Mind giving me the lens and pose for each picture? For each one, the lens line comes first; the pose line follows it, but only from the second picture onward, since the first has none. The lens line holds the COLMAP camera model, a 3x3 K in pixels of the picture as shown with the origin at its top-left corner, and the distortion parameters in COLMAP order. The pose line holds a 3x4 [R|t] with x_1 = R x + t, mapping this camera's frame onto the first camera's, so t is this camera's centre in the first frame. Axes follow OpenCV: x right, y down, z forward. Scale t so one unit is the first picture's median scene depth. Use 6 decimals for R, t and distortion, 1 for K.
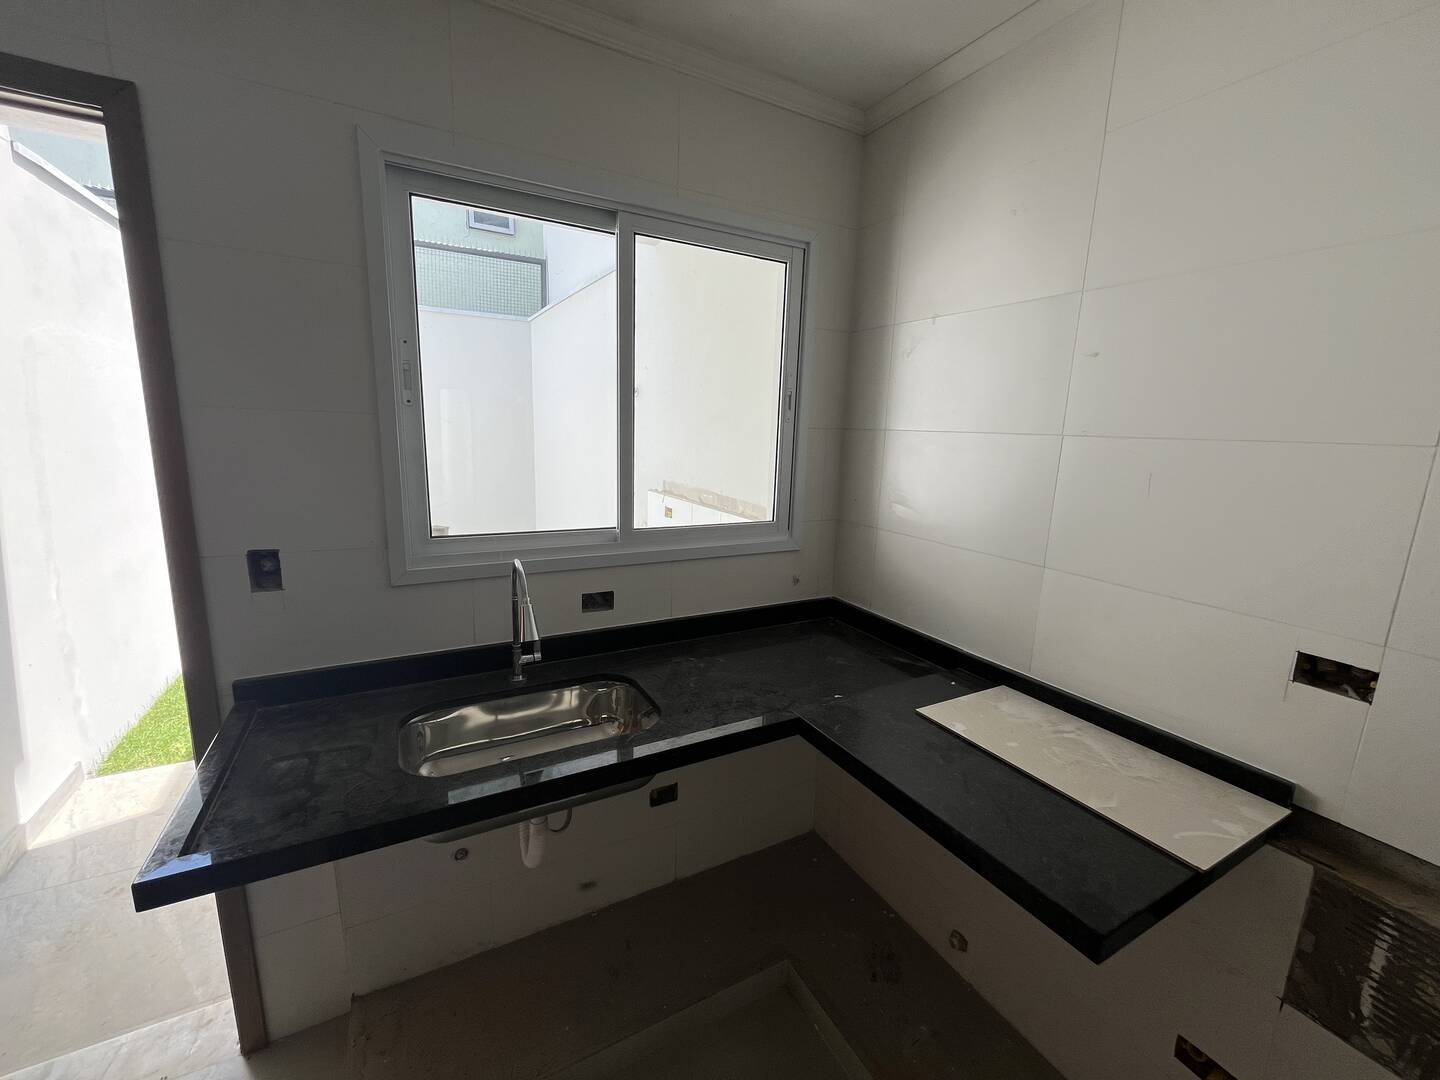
lens RADIAL K [[586.3, 0, 720.0], [0, 586.3, 540.0], [0, 0, 1]] dist [-0.001619, 0.000200]
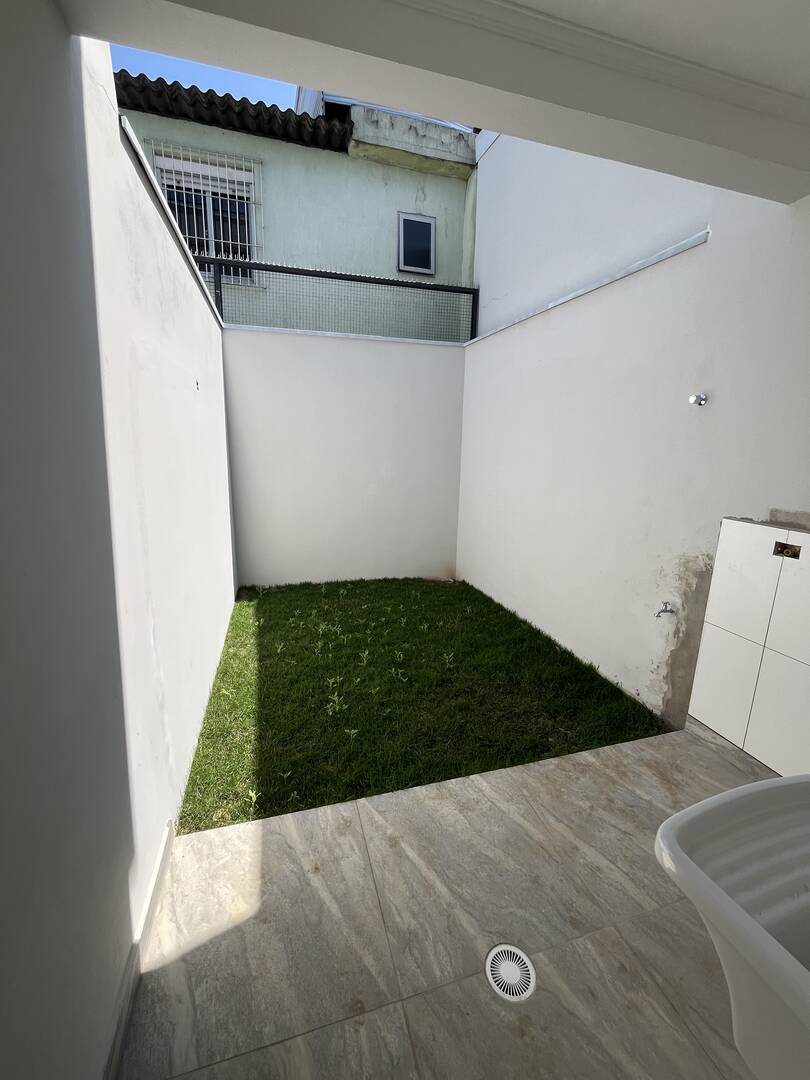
lens RADIAL K [[439.7, 0, 404.9], [0, 439.7, 539.1], [0, 0, 1]] dist [-0.001619, 0.000200]
pose [[0.976634, 0.031367, -0.212610, -0.454280], [-0.026459, 0.999314, 0.025894, -0.062633], [0.213276, -0.019663, 0.976794, 0.314389]]
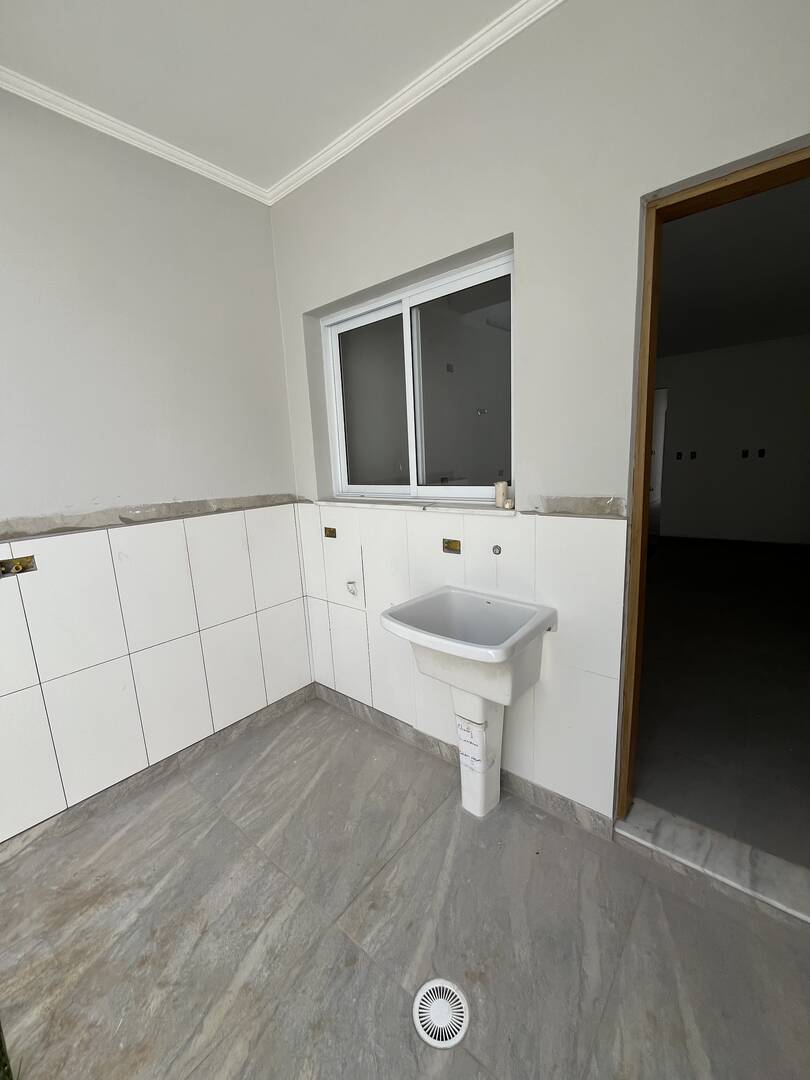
lens RADIAL K [[439.7, 0, 404.9], [0, 439.7, 539.1], [0, 0, 1]] dist [-0.001619, 0.000200]
pose [[-0.359087, -0.189775, 0.913806, -0.674063], [0.213927, 0.936305, 0.278511, -0.117714], [-0.908456, 0.295497, -0.295616, 0.742298]]
